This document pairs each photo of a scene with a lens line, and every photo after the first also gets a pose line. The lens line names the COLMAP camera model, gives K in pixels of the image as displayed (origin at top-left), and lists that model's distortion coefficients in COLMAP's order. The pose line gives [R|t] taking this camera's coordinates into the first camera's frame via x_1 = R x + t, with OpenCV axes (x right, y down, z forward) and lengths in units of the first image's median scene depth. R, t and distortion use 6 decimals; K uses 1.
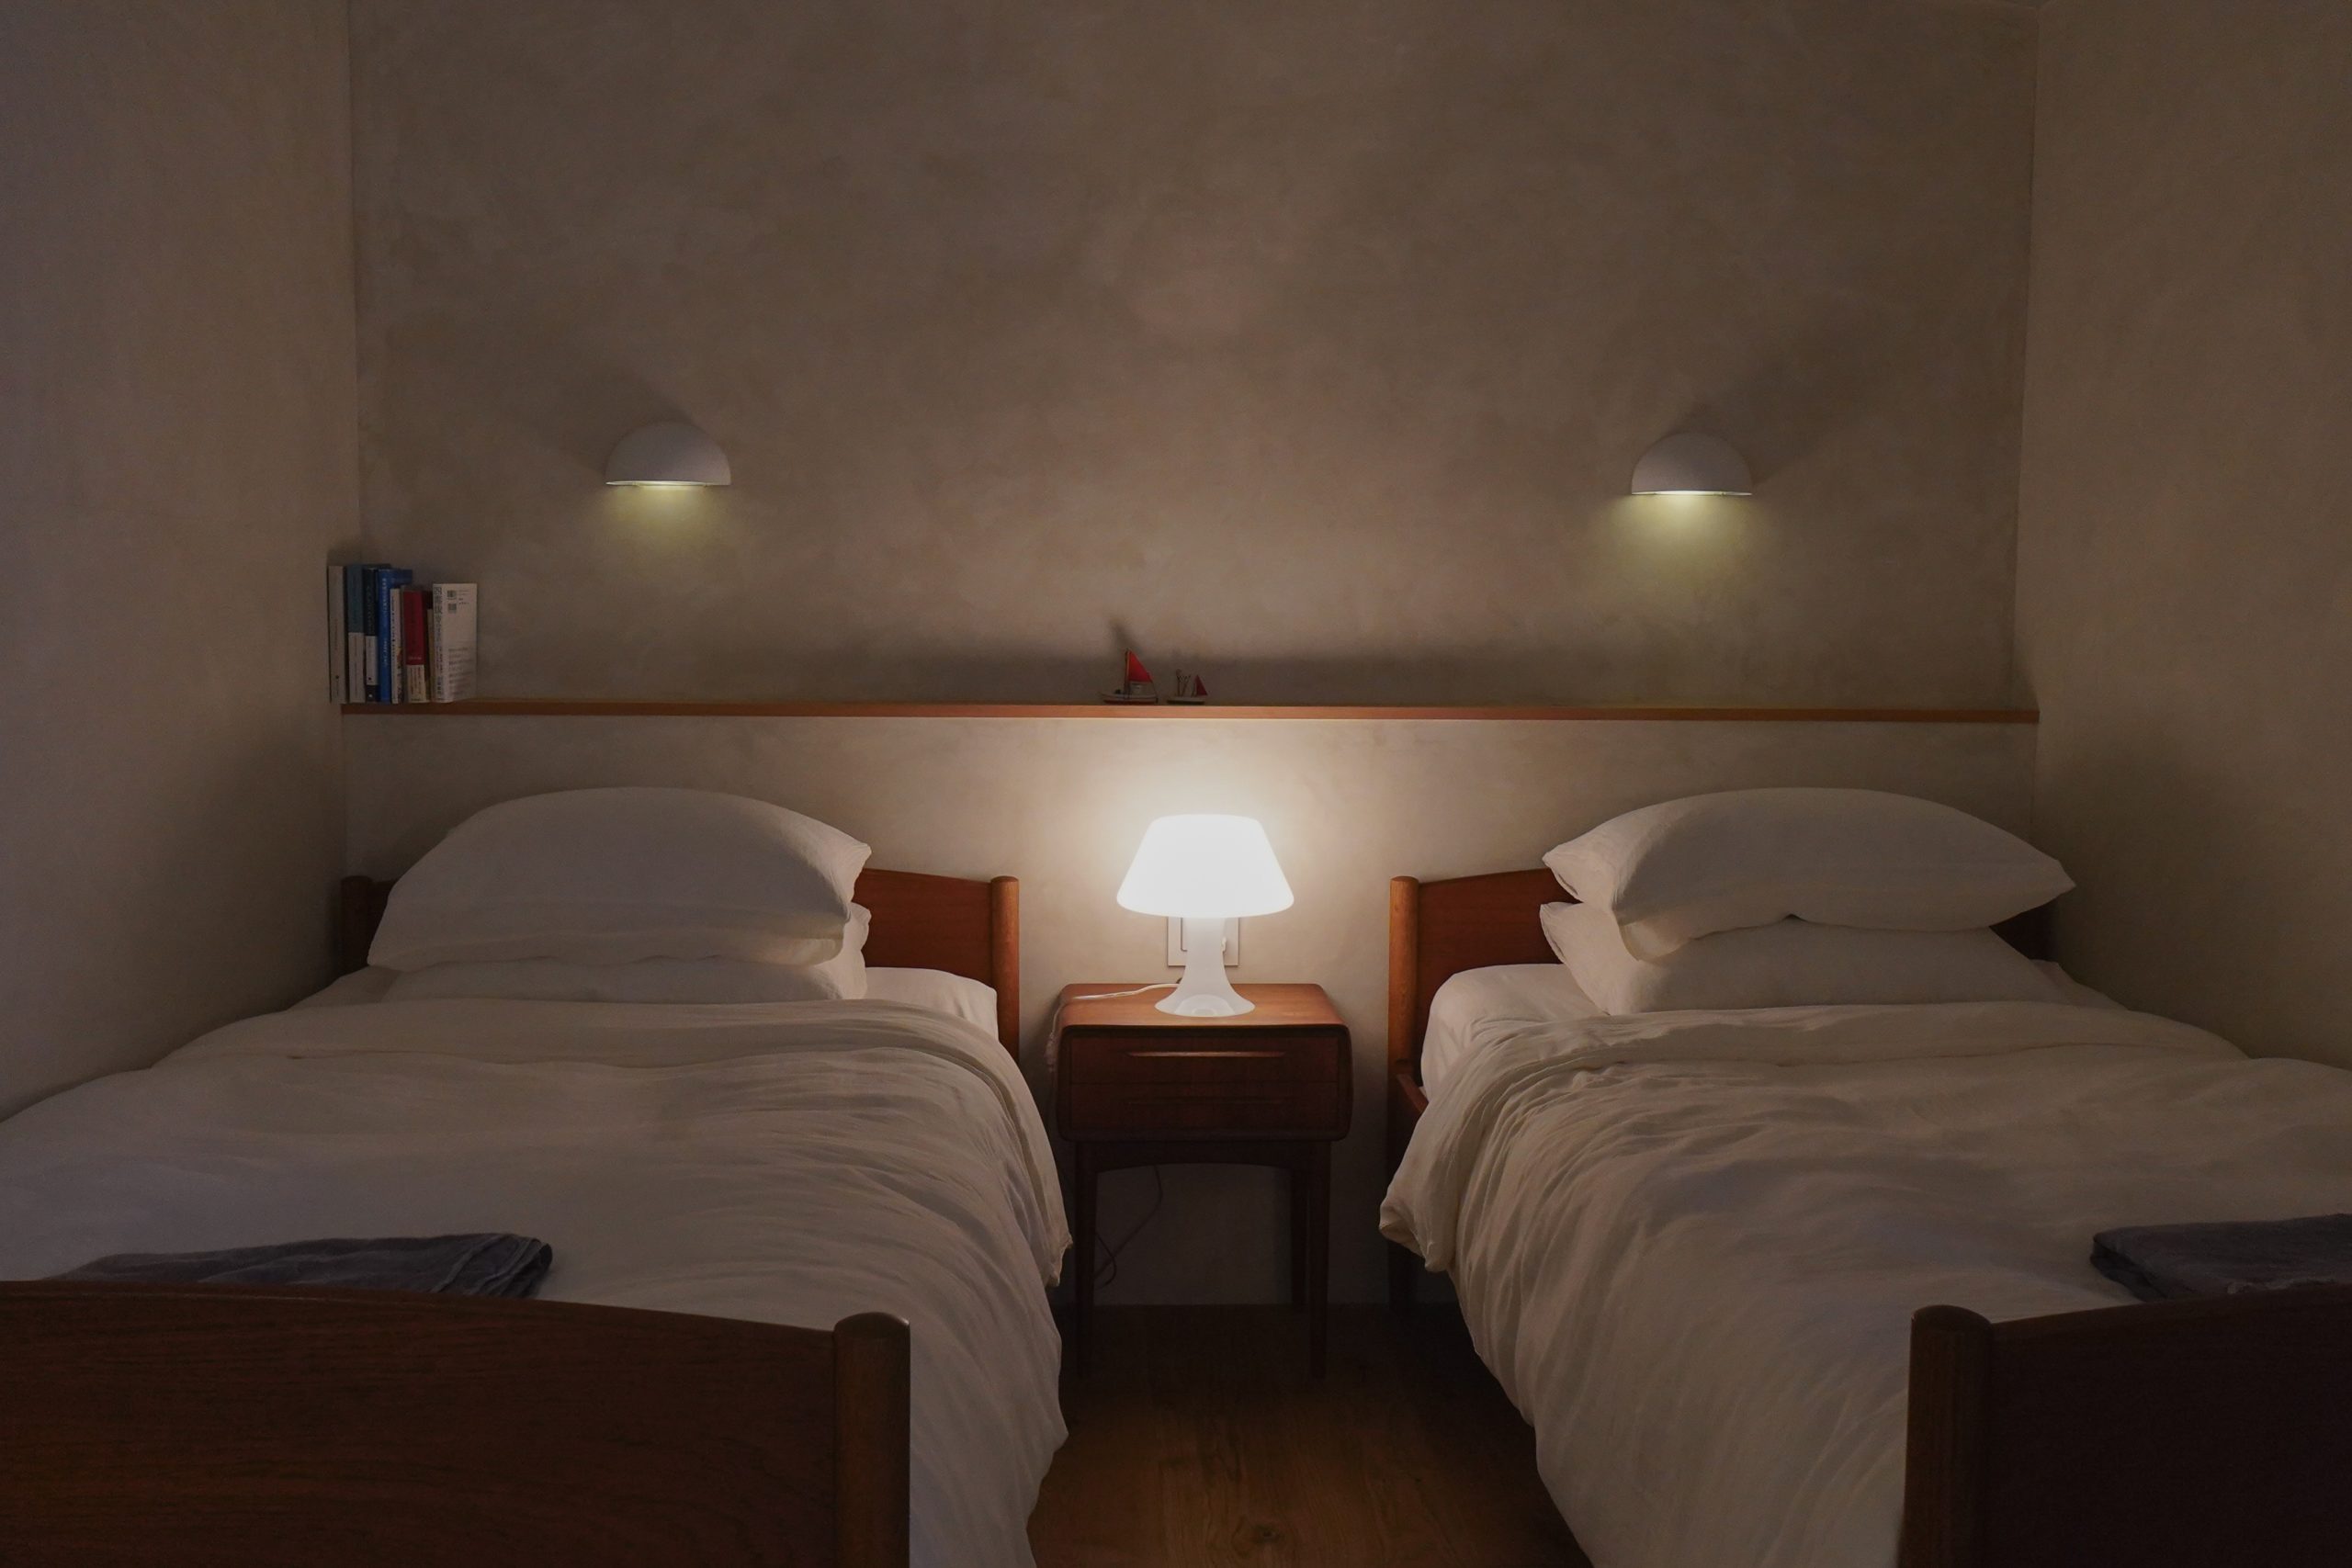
lens RADIAL K [[1999.3, 0, 1172.6], [0, 1999.3, 755.2], [0, 0, 1]] dist [0.001167, -0.001852]
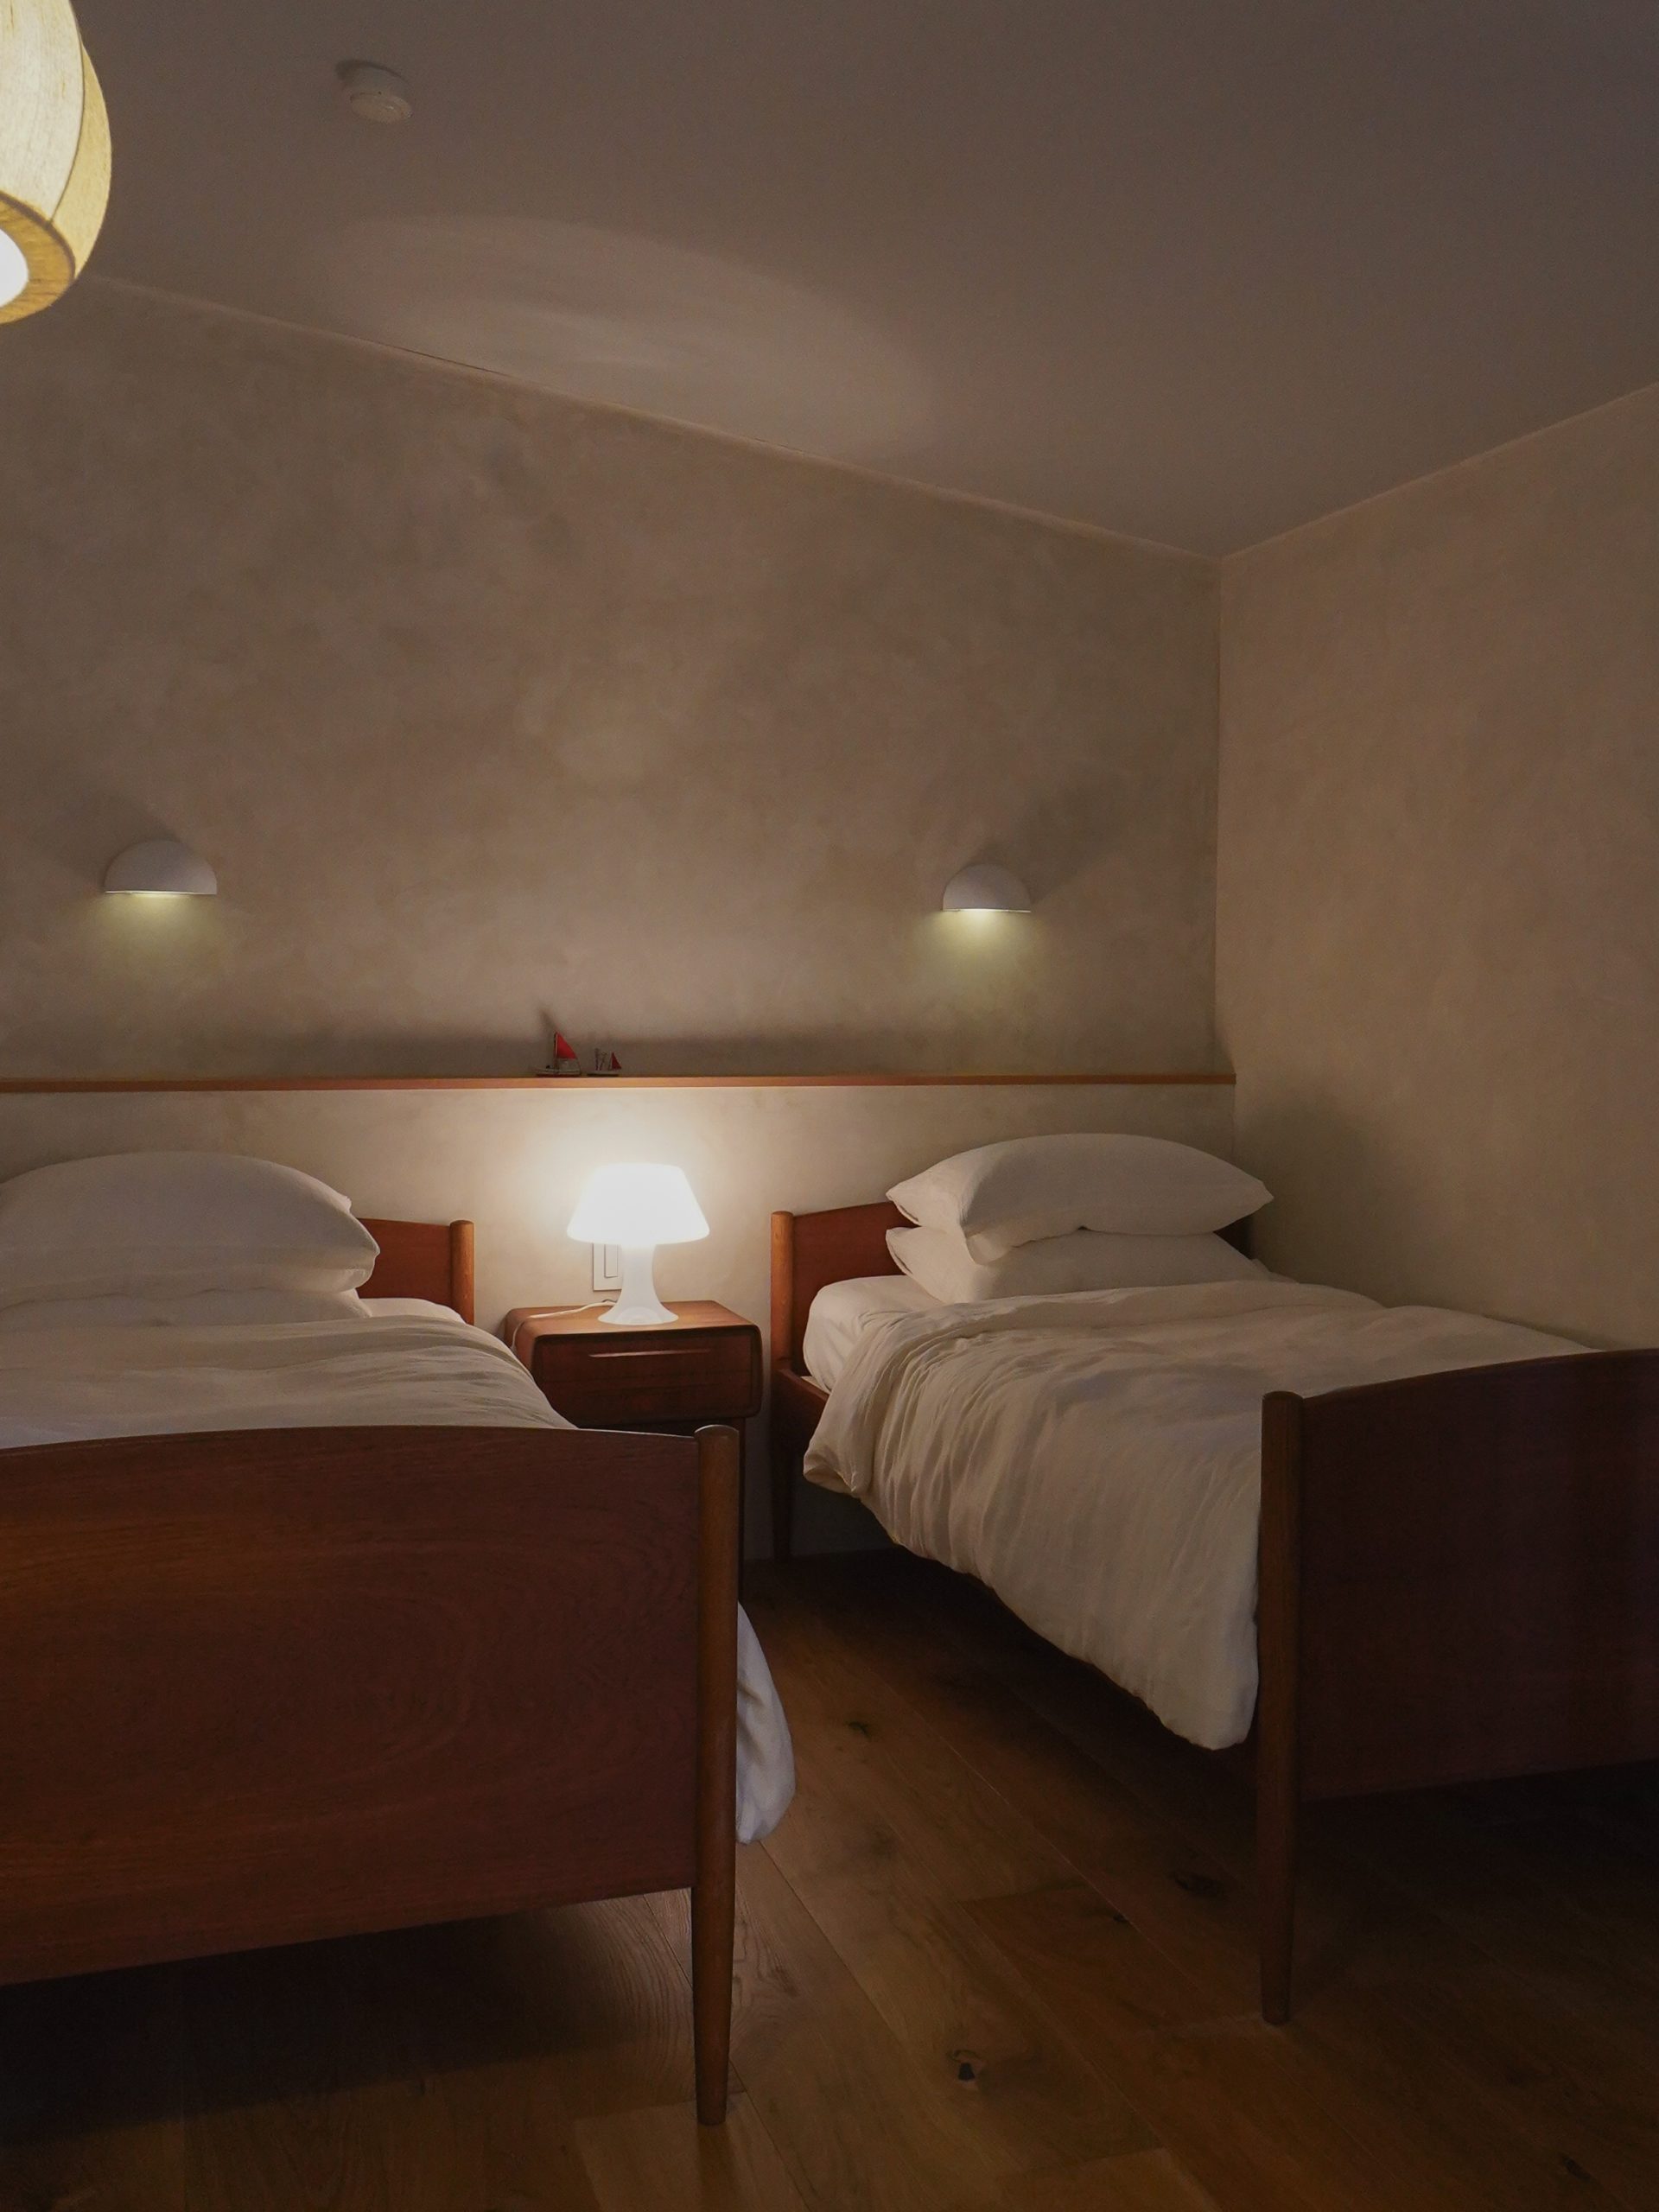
lens RADIAL K [[2114.3, 0, 893.4], [0, 2114.3, 1013.1], [0, 0, 1]] dist [0.012660, 0.002921]
pose [[0.958397, -0.002612, 0.285425, -0.198673], [0.019125, 0.998299, -0.055080, 0.010814], [-0.284796, 0.058248, 0.956817, -0.306404]]
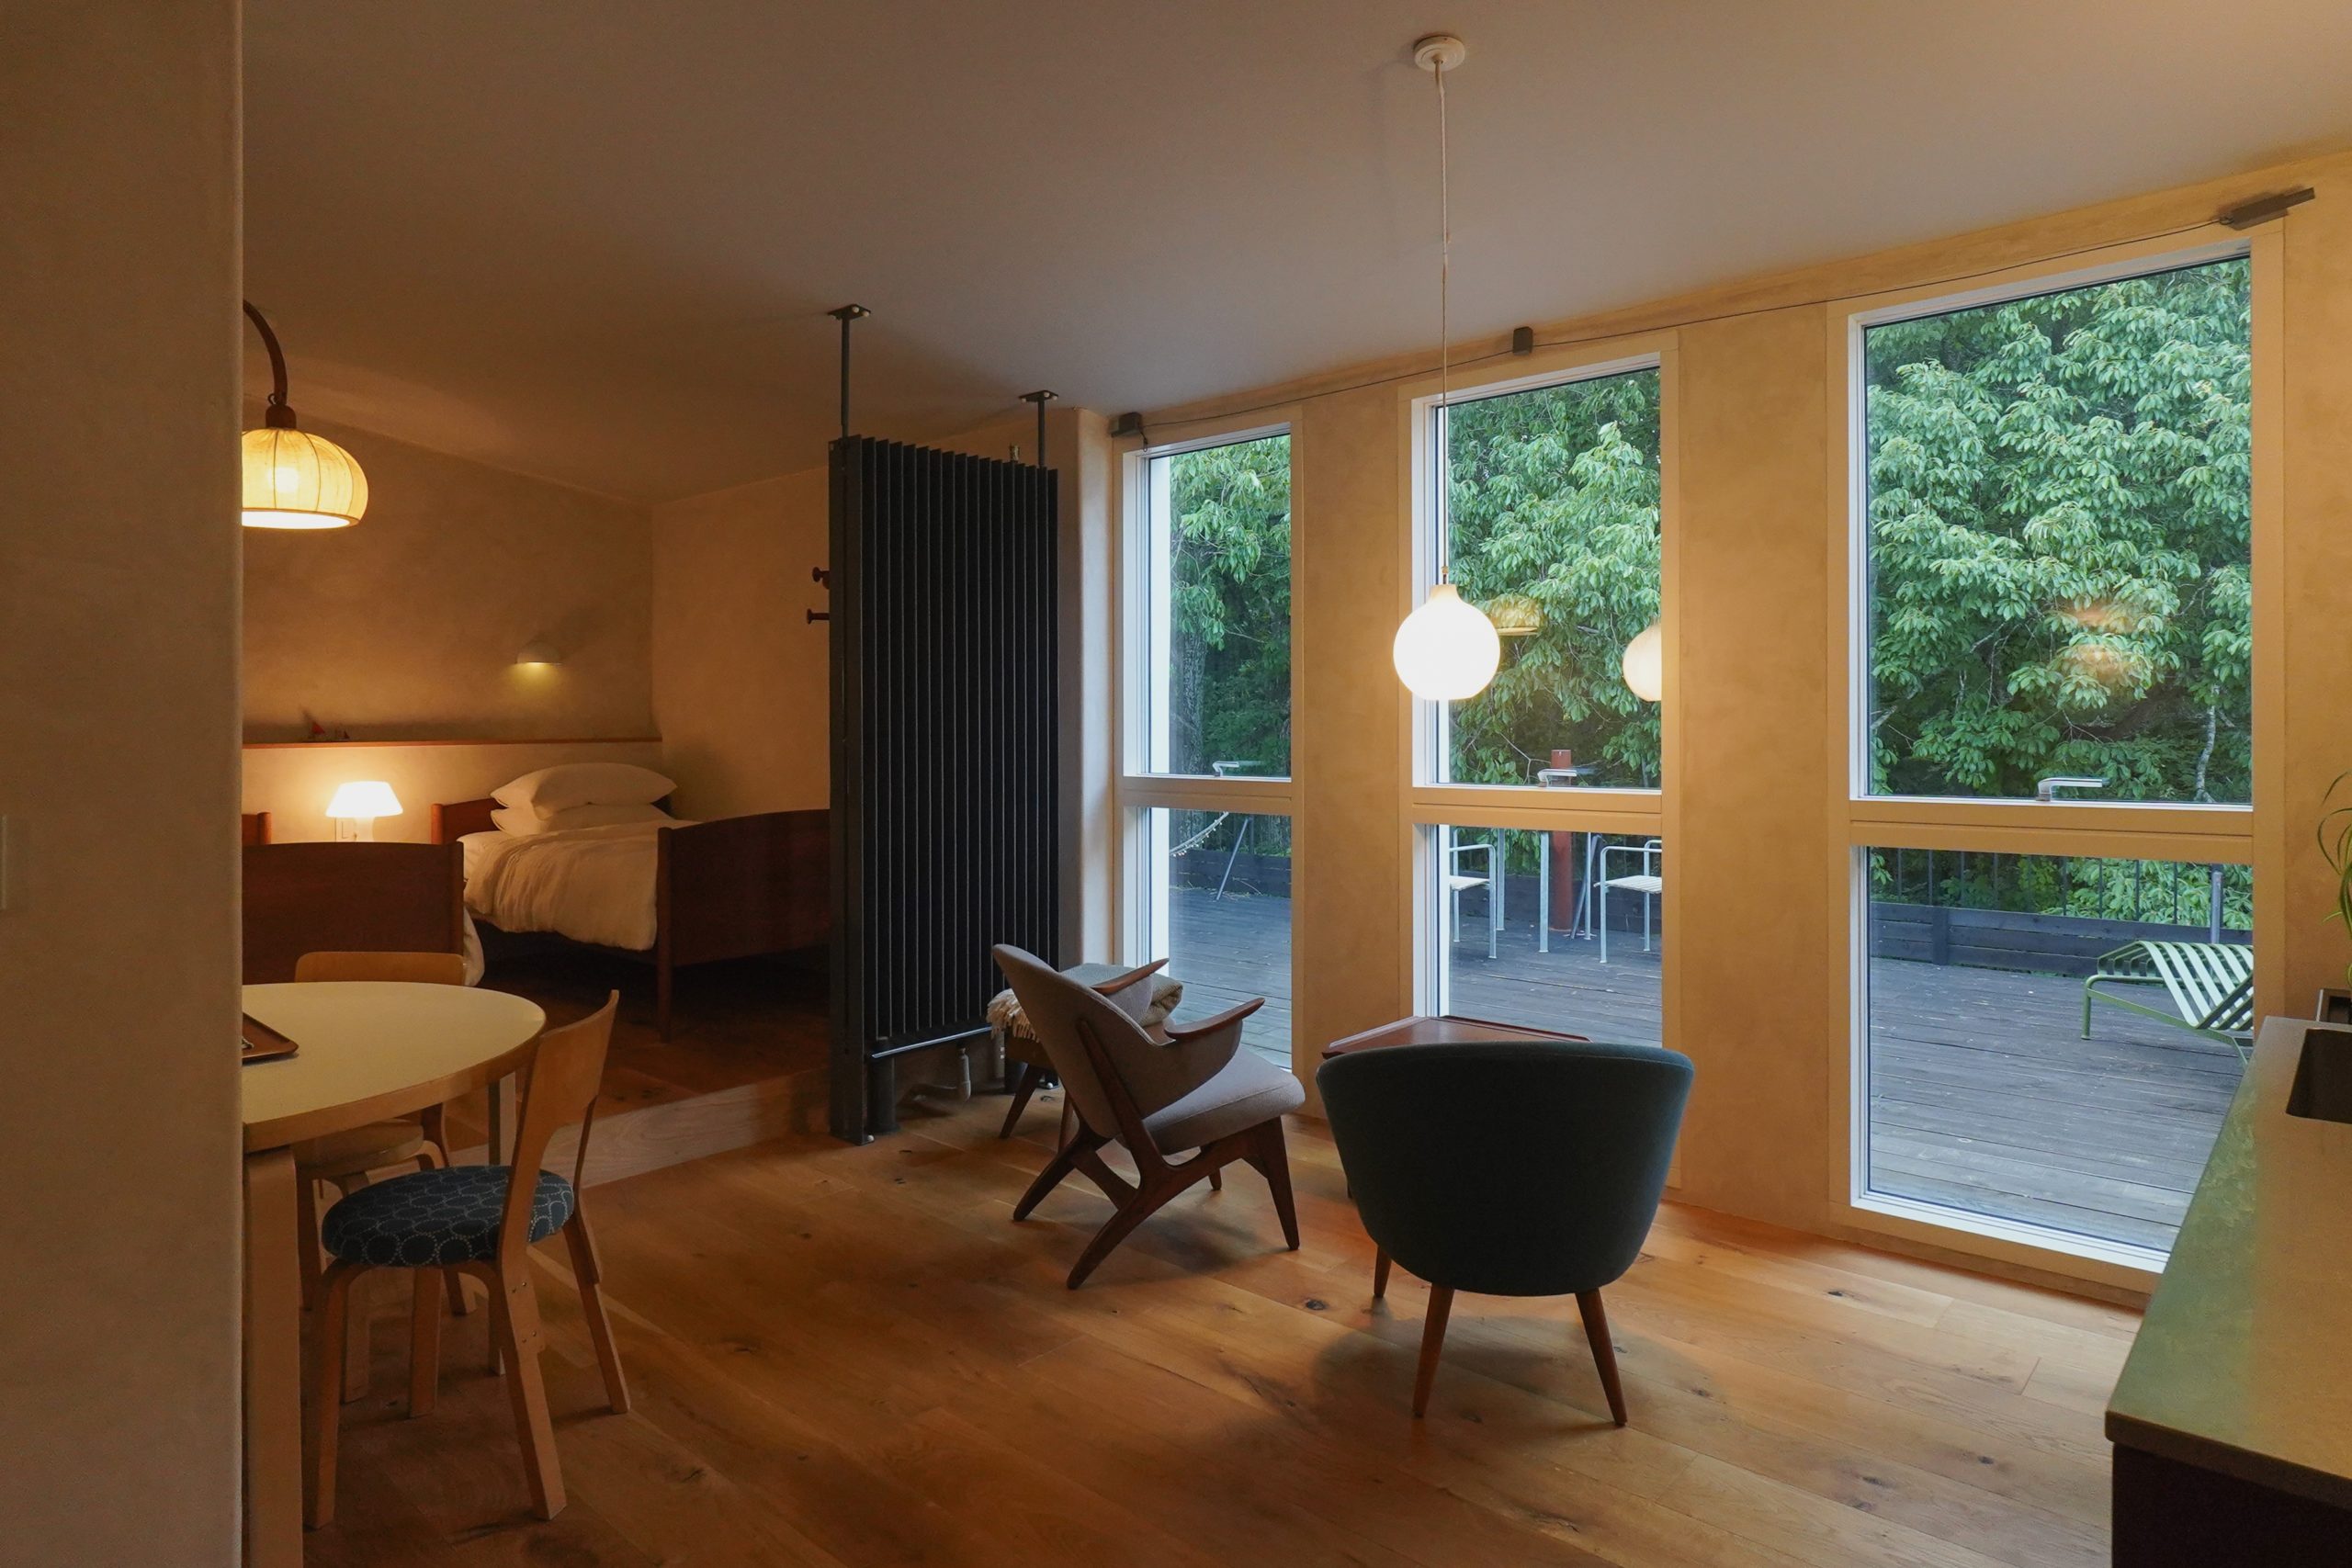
lens RADIAL K [[1381.7, 0, 1176.4], [0, 1381.7, 714.1], [0, 0, 1]] dist [-0.000482, 0.000179]
pose [[0.707785, -0.010272, 0.706354, -0.496308], [0.060557, 0.997096, -0.046179, 0.087642], [-0.703828, 0.075459, 0.706351, -1.034044]]
